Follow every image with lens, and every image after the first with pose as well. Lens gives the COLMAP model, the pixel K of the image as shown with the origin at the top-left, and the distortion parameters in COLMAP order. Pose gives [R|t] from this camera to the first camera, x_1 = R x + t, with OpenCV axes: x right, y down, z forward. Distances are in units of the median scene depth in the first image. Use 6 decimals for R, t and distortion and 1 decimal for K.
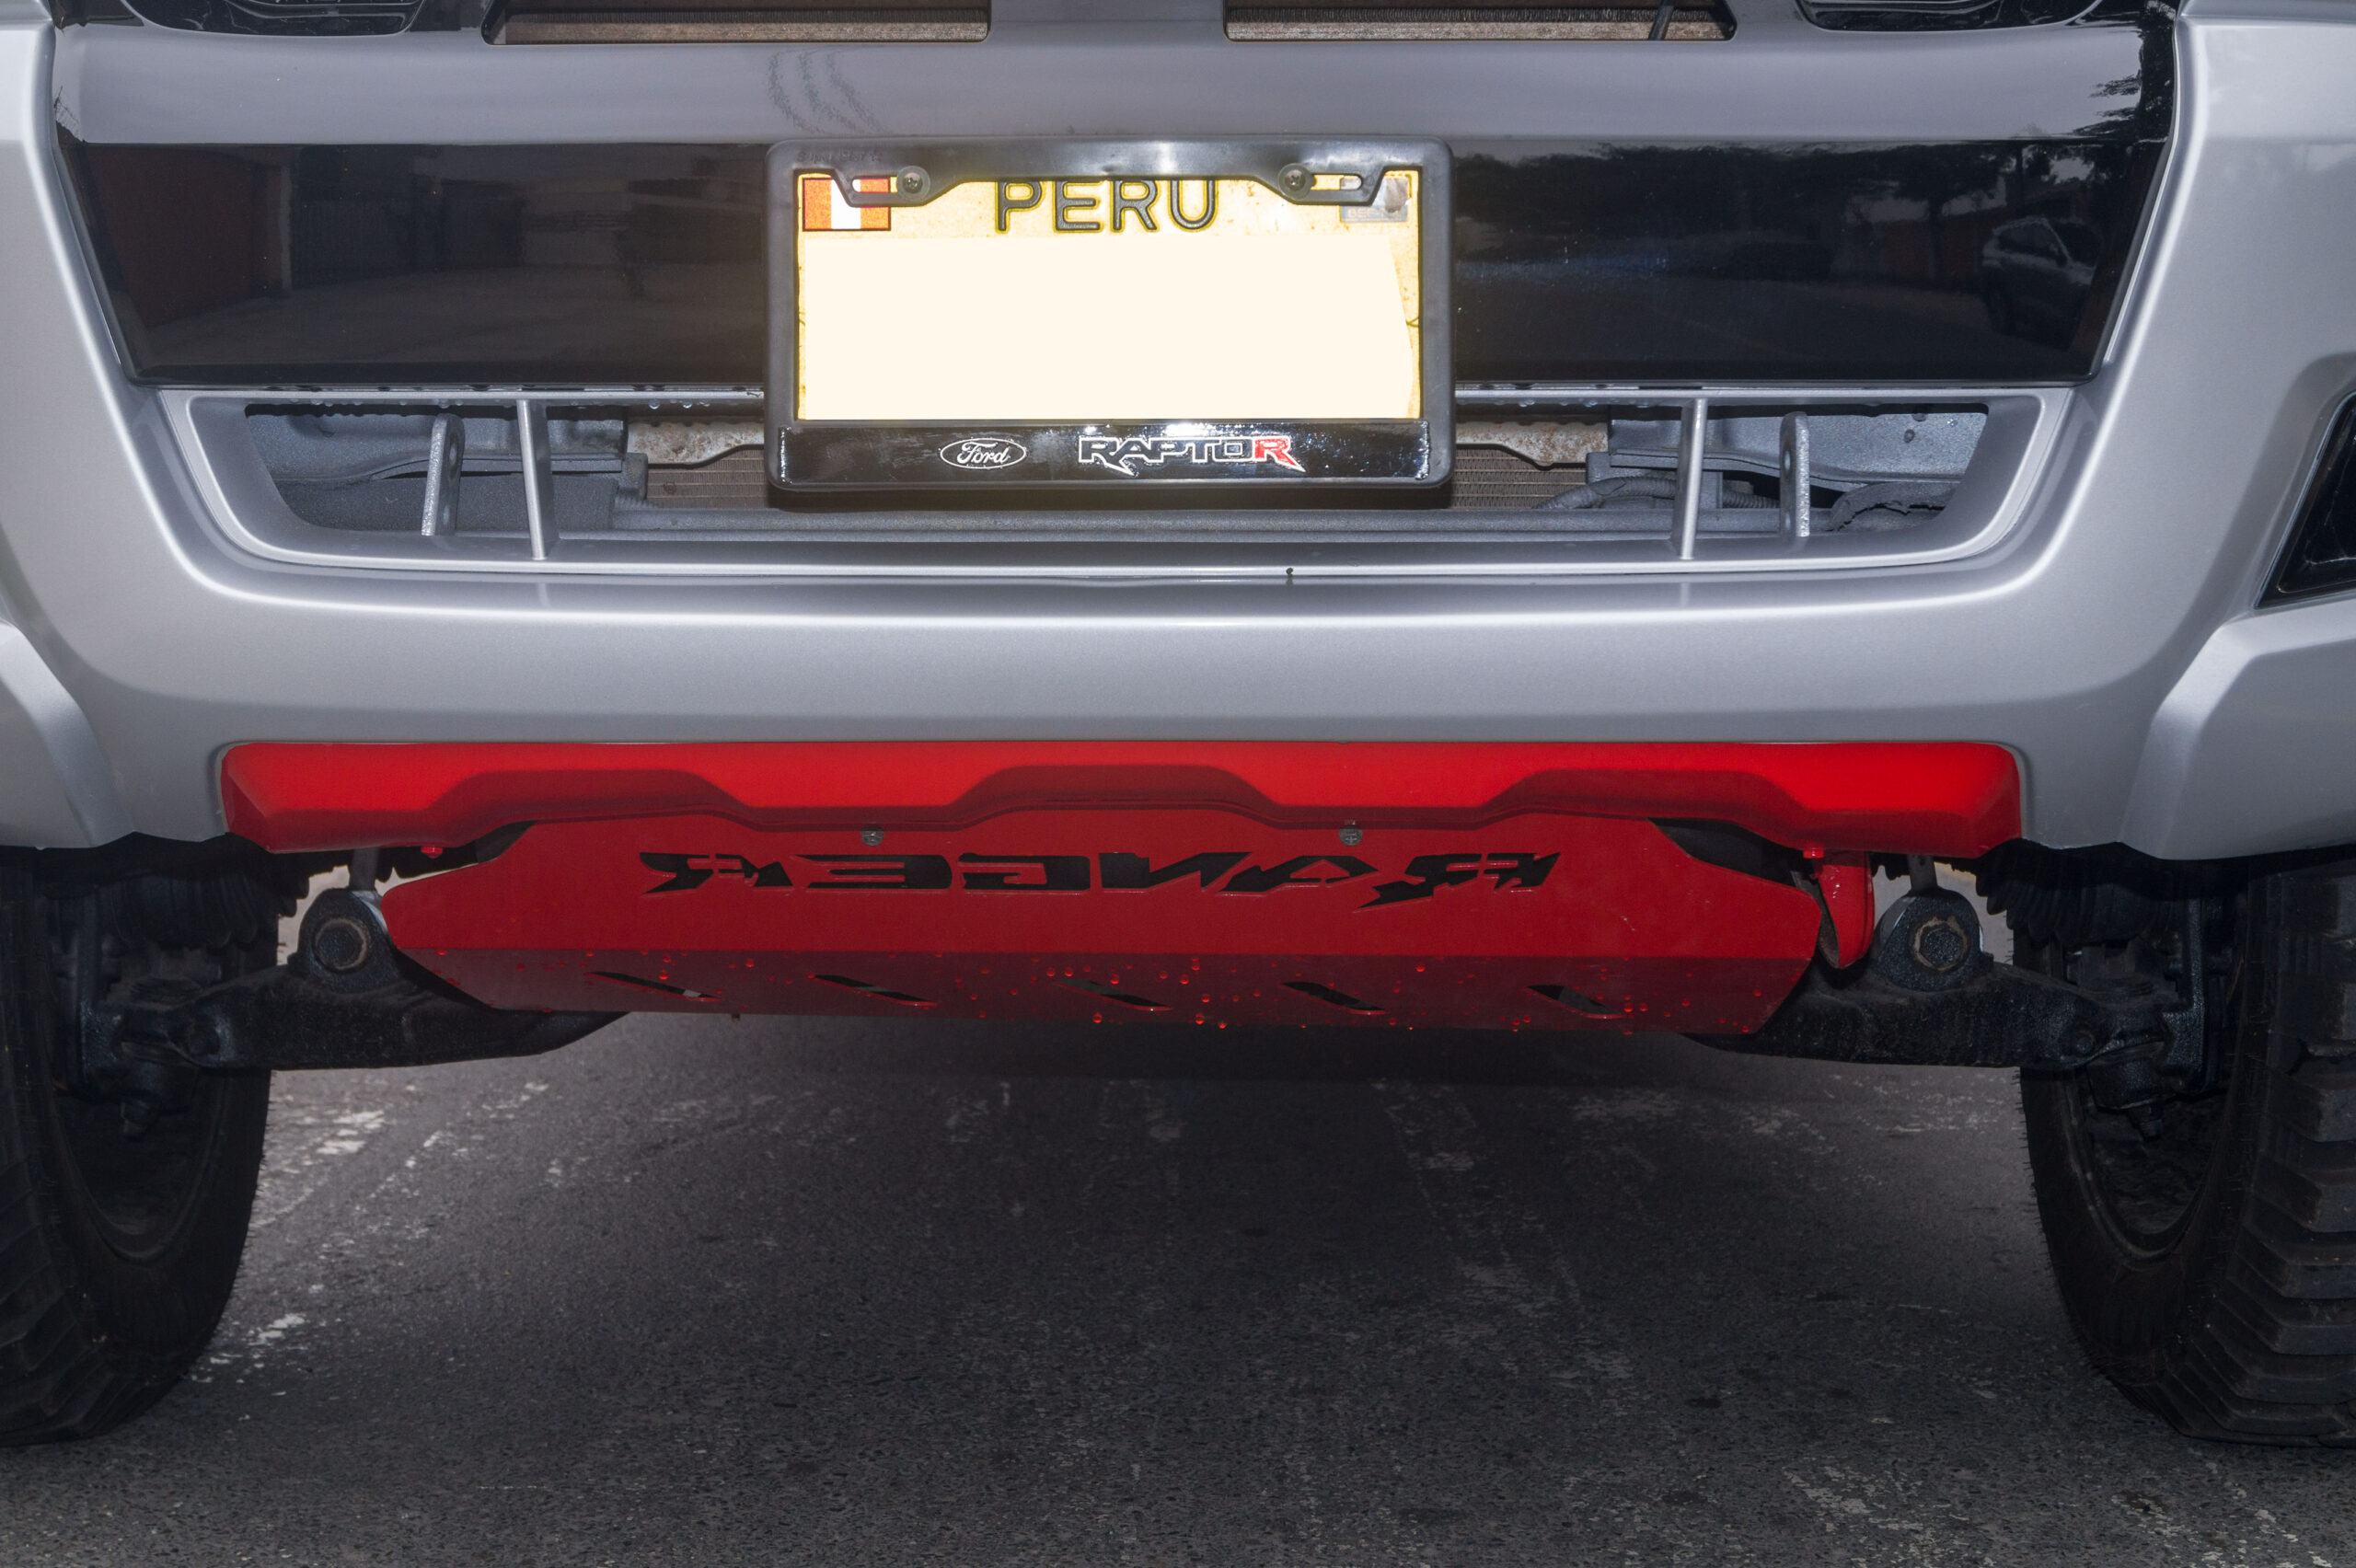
lens RADIAL K [[3665.9, 0, 1178.0], [0, 3665.9, 784.0], [0, 0, 1]] dist [0.040783, 0.114699]
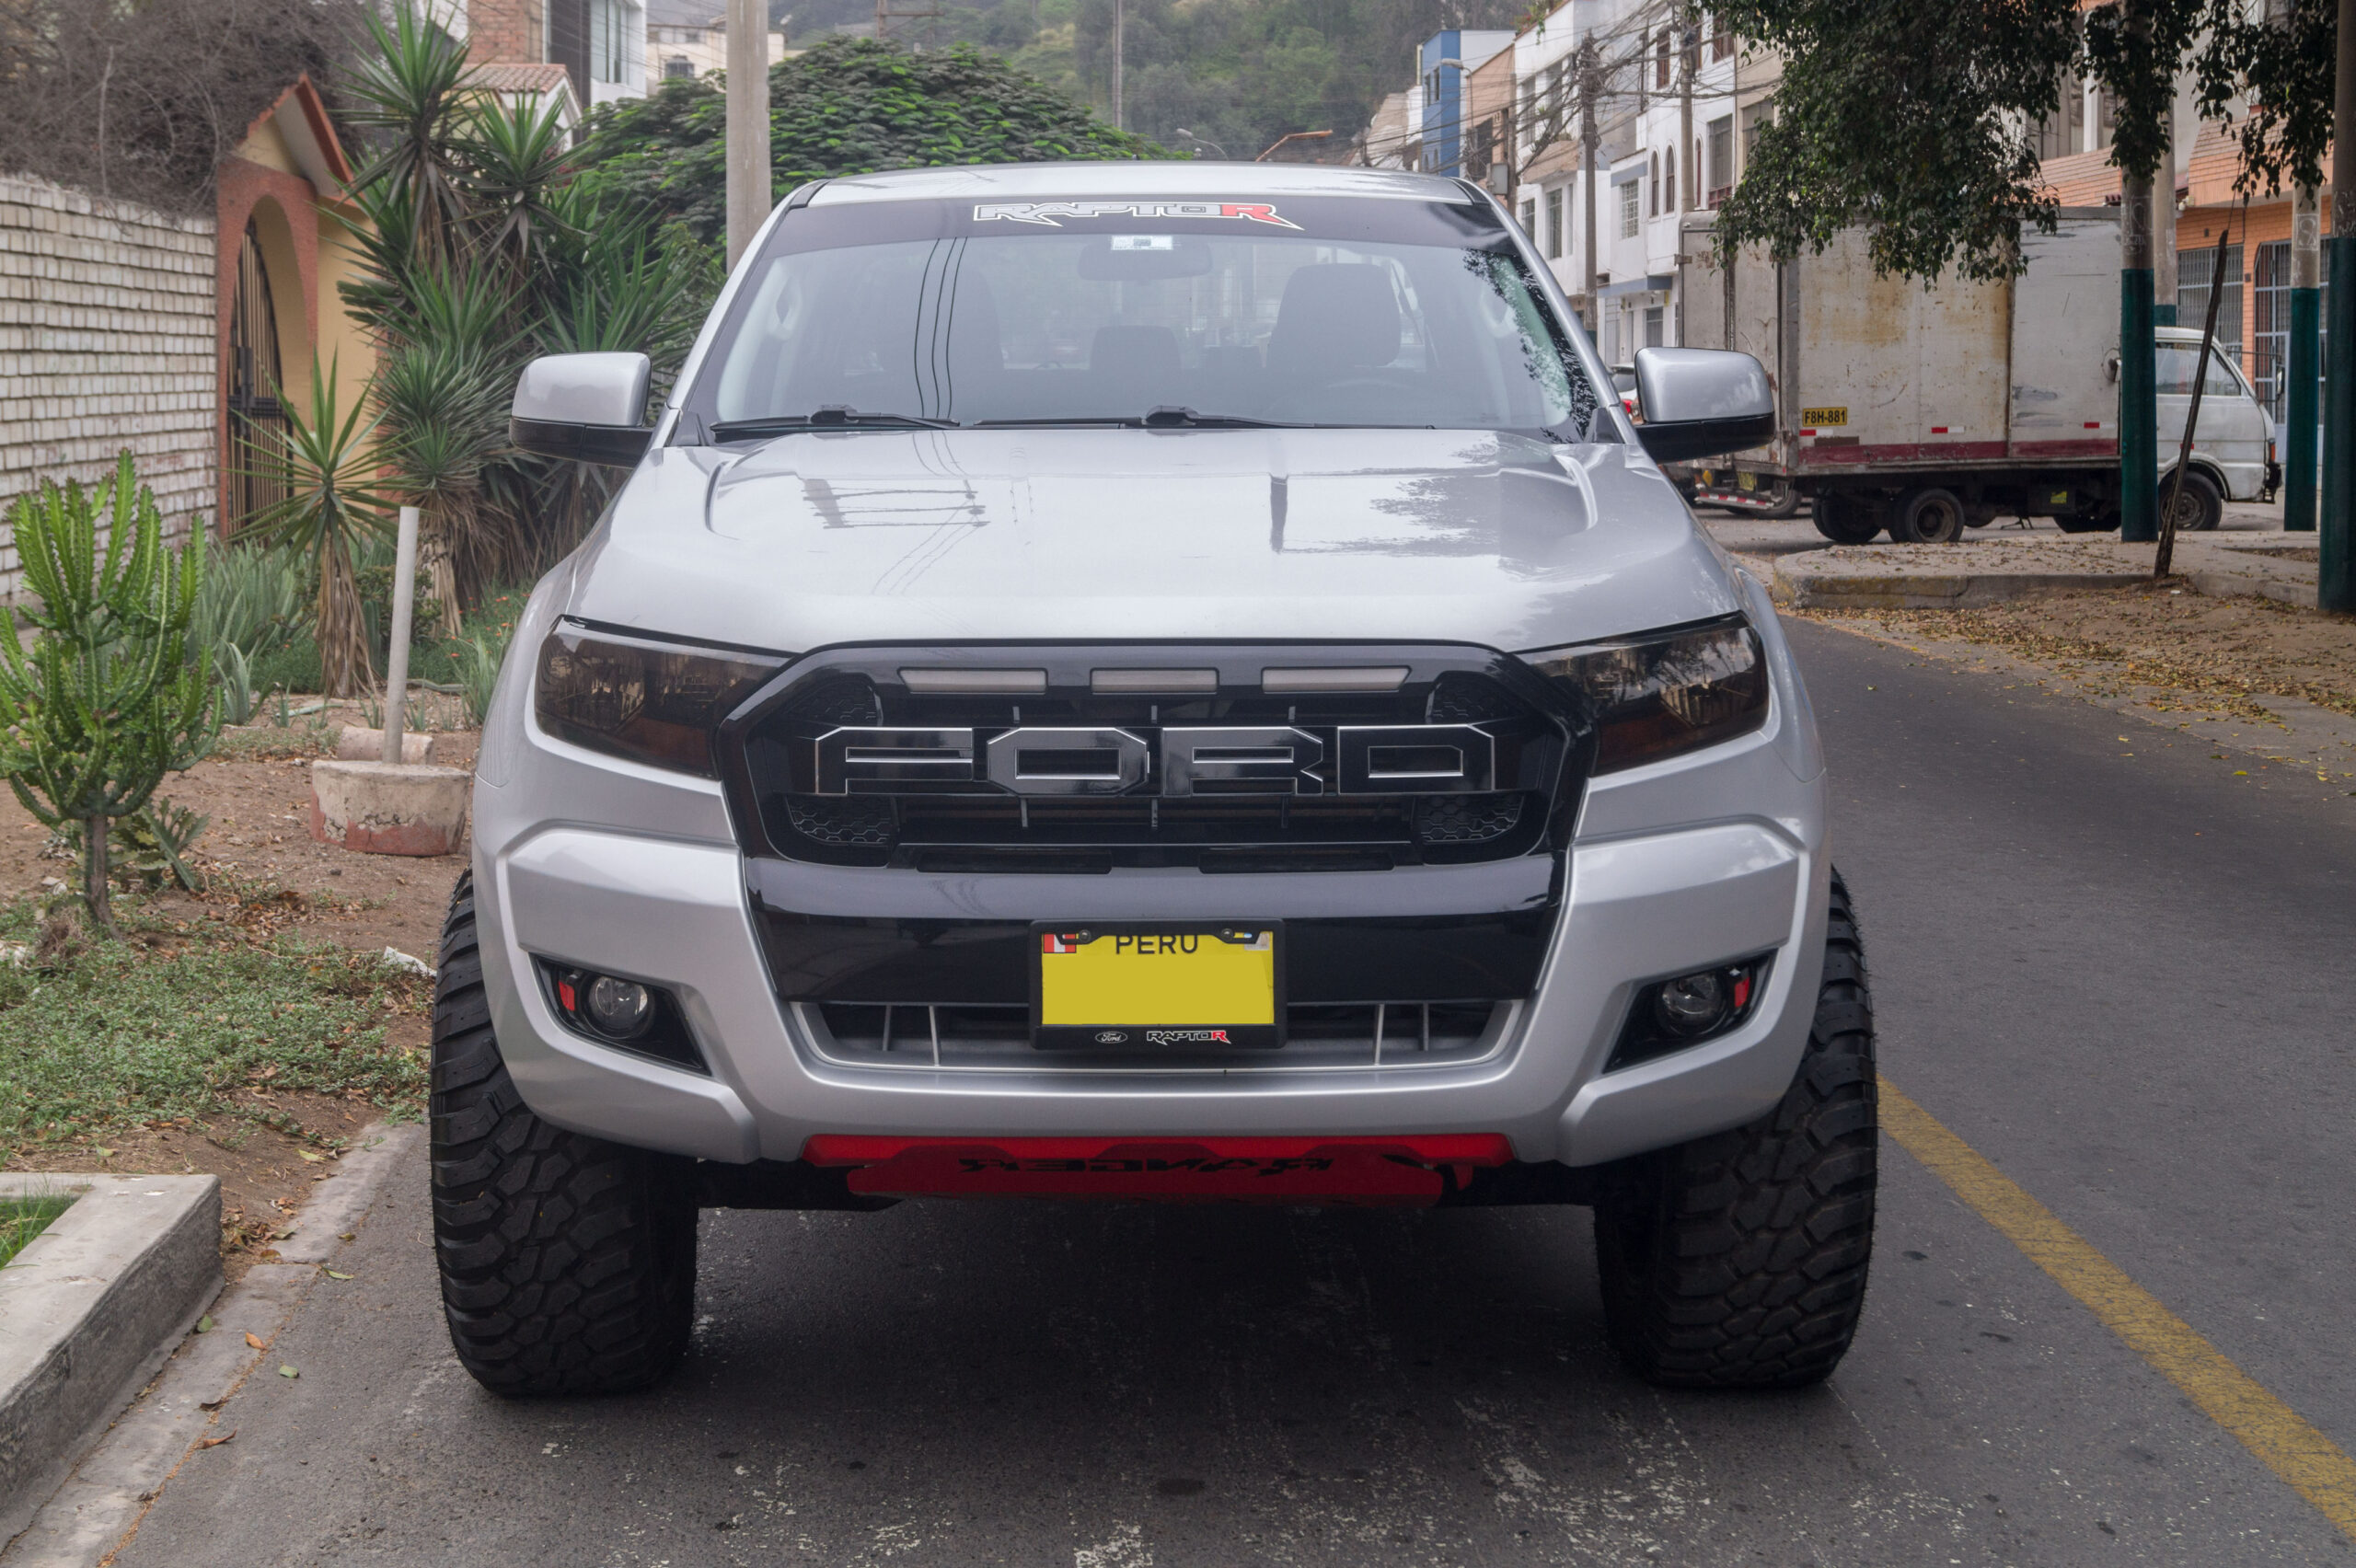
lens RADIAL K [[3493.7, 0, 1136.1], [0, 3493.7, 780.4], [0, 0, 1]] dist [0.155370, 0.014288]
pose [[0.999923, -0.001971, 0.012272, -0.062548], [0.001590, 0.999519, 0.030965, -0.339096], [-0.012327, -0.030943, 0.999445, -1.473562]]
